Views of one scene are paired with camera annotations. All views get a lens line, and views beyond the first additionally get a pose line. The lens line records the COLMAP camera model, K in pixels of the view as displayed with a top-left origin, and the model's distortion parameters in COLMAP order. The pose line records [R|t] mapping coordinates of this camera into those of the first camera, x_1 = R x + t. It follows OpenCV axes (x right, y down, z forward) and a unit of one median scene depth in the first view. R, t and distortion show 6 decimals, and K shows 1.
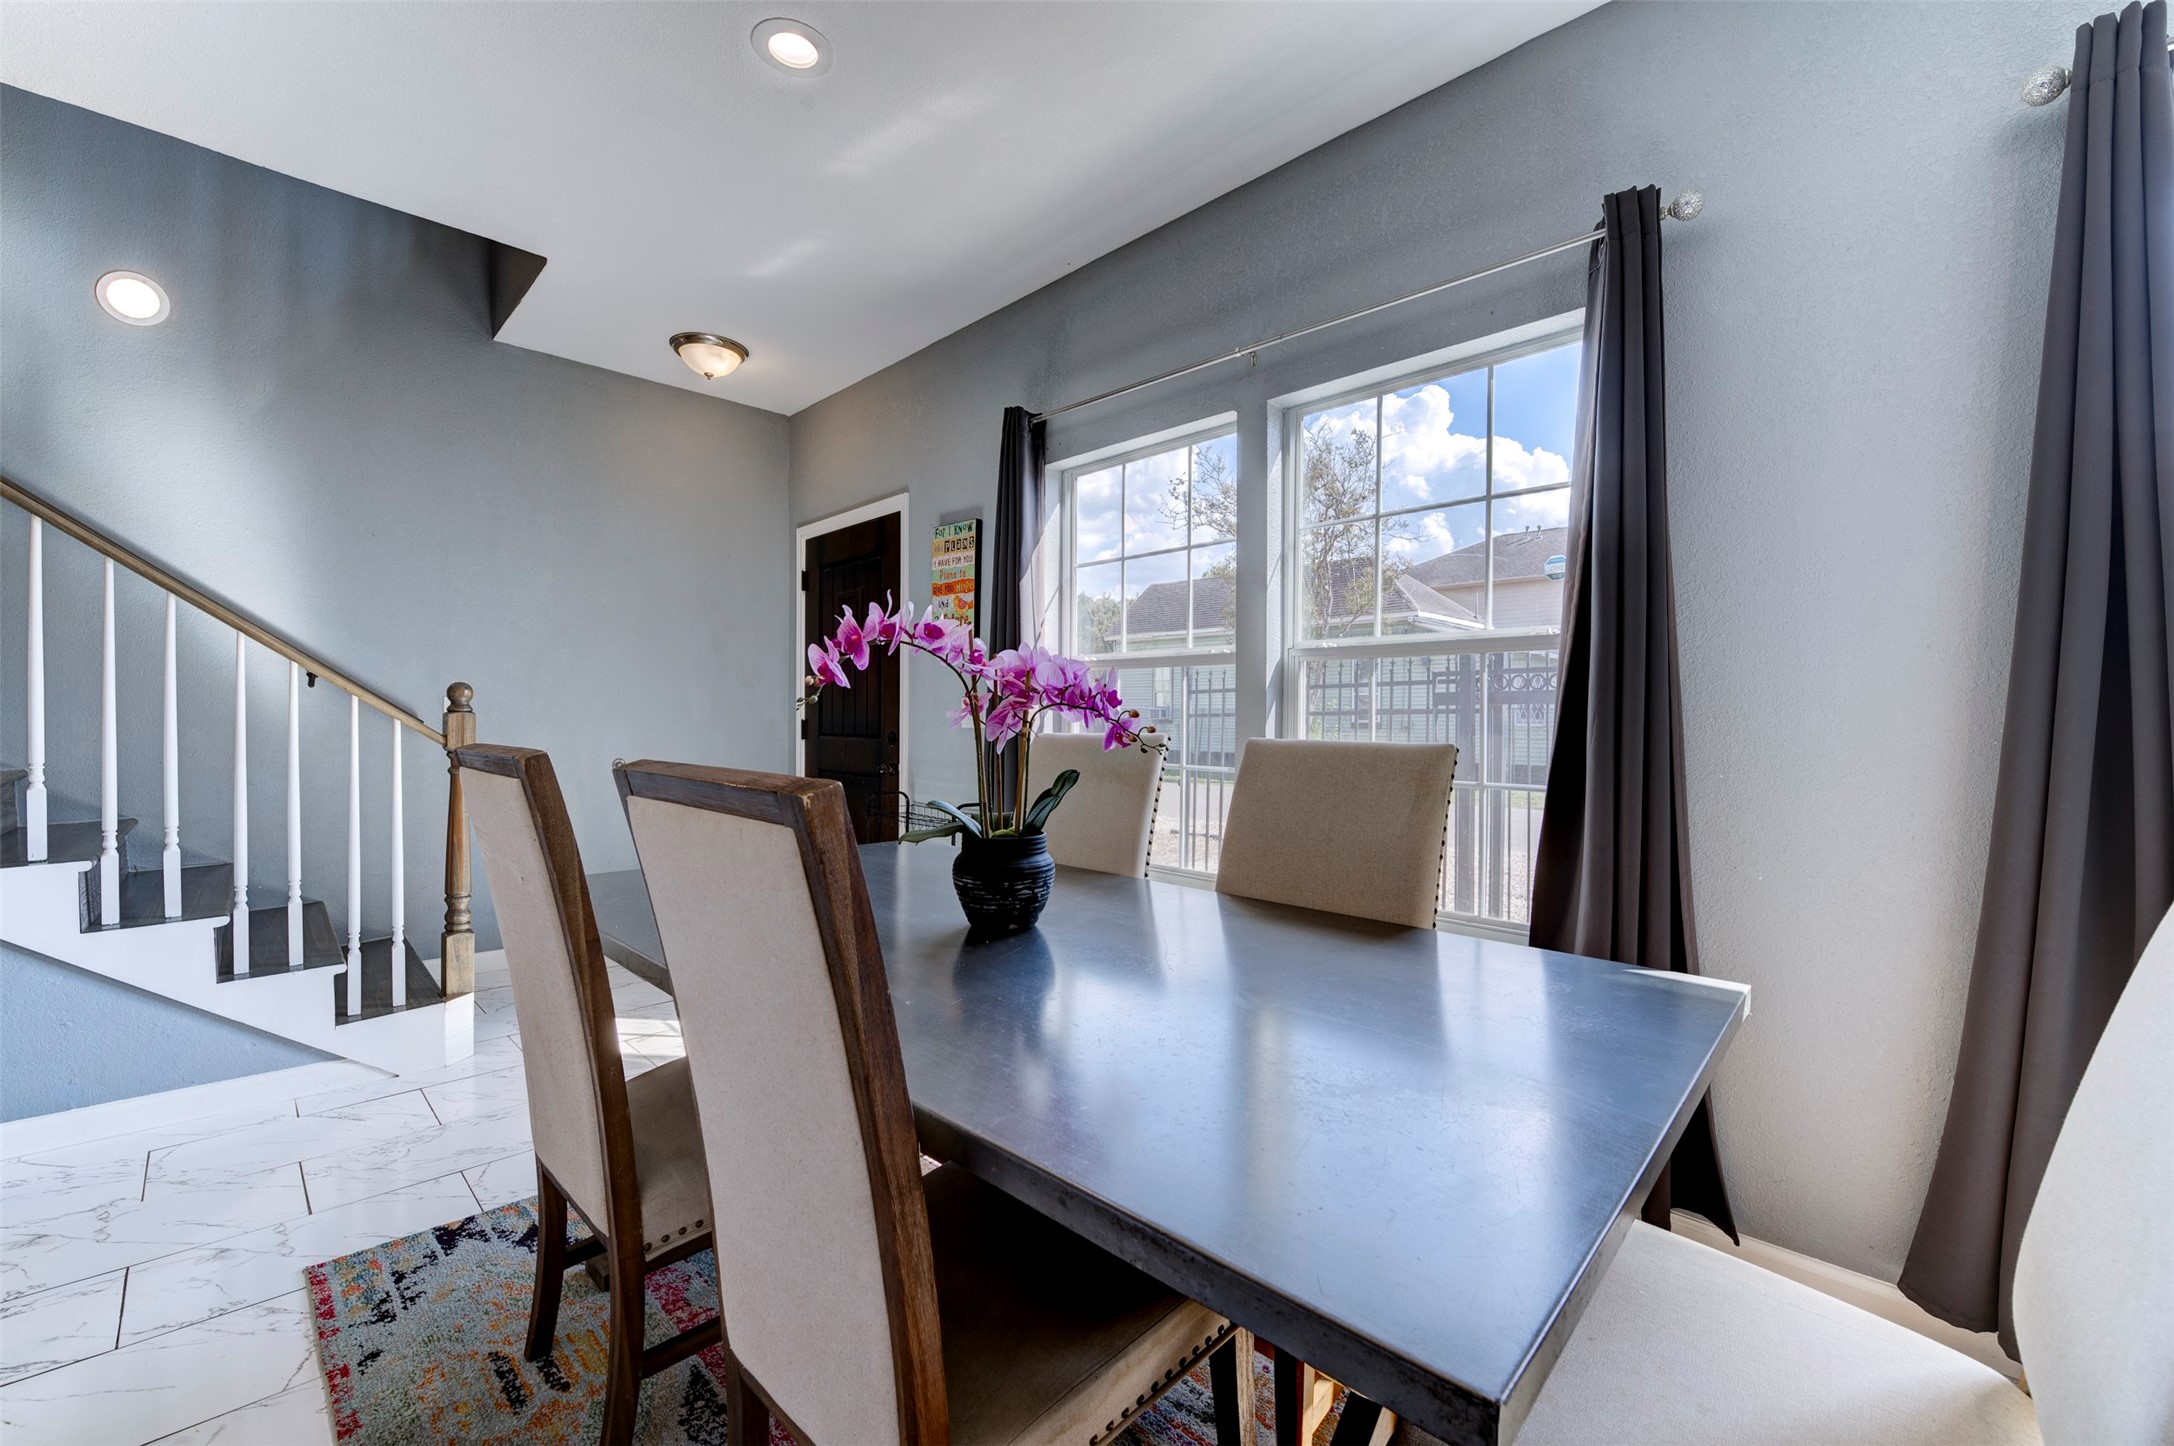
lens RADIAL K [[870.9, 0, 1091.0], [0, 870.9, 726.8], [0, 0, 1]] dist [-0.020606, -0.000386]
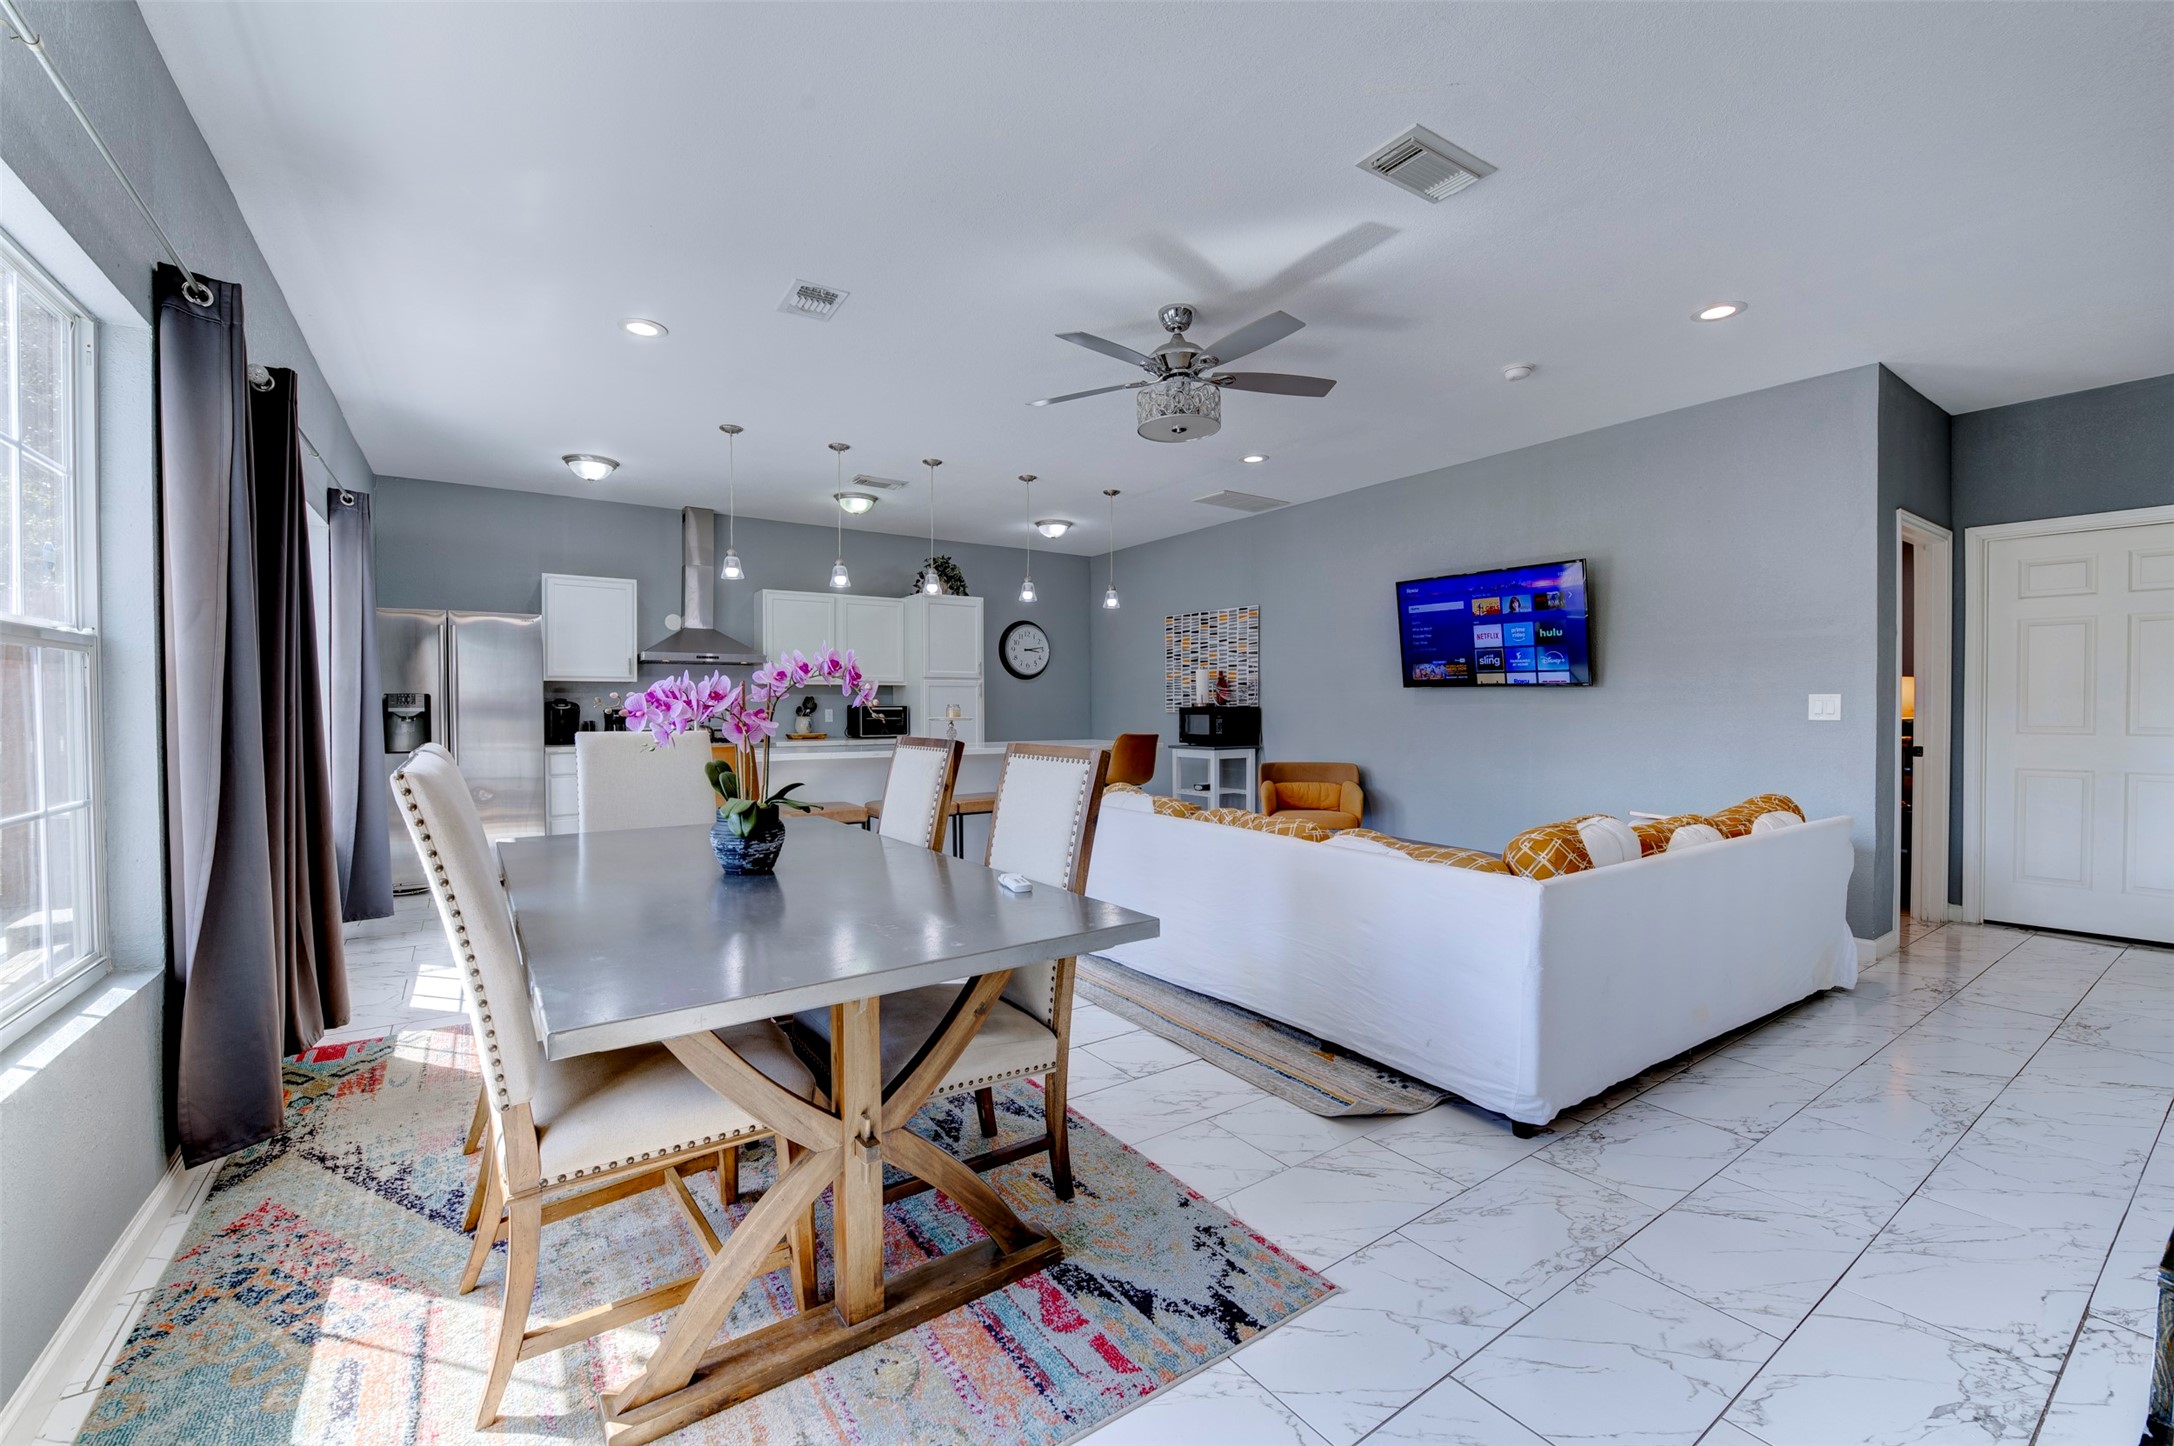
lens RADIAL K [[892.7, 0, 1099.4], [0, 892.7, 710.5], [0, 0, 1]] dist [-0.013651, -0.001981]
pose [[-0.983105, -0.010511, 0.182743, -0.594951], [-0.006966, 0.999775, 0.020030, -0.048766], [-0.182912, 0.018418, -0.982957, 1.486101]]
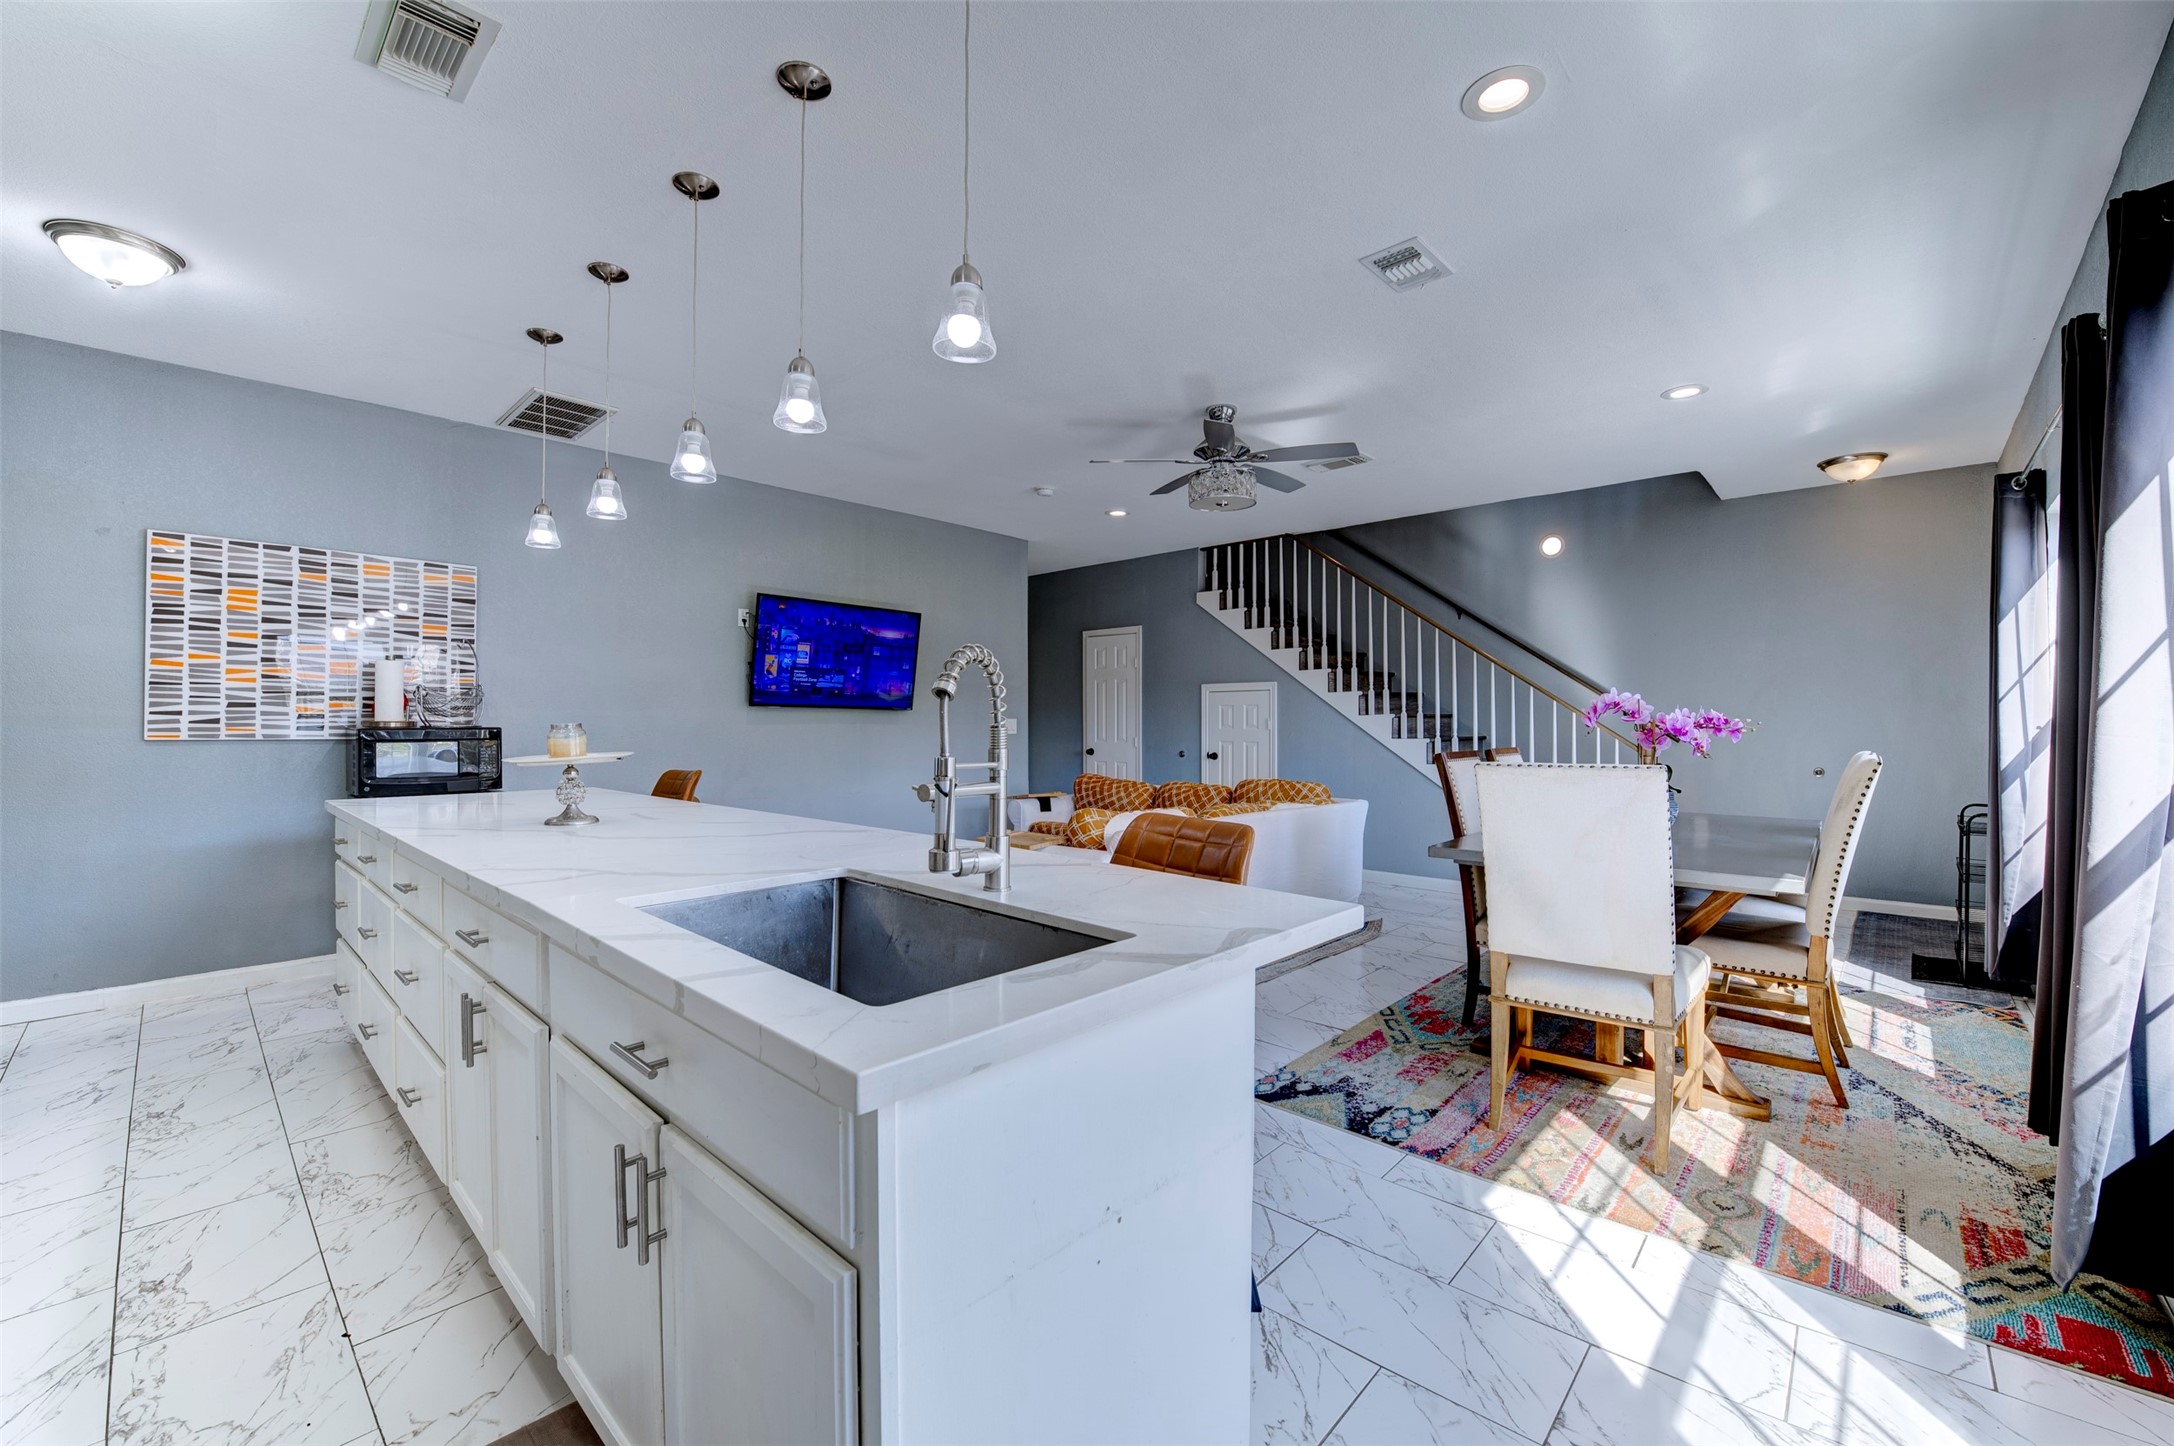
lens RADIAL K [[870.9, 0, 1095.2], [0, 870.9, 733.6], [0, 0, 1]] dist [-0.020606, -0.000386]
pose [[0.039968, -0.000395, -0.999201, 1.317533], [-0.010996, 0.999939, -0.000835, -0.004580], [0.999140, 0.011020, 0.039962, -0.342928]]
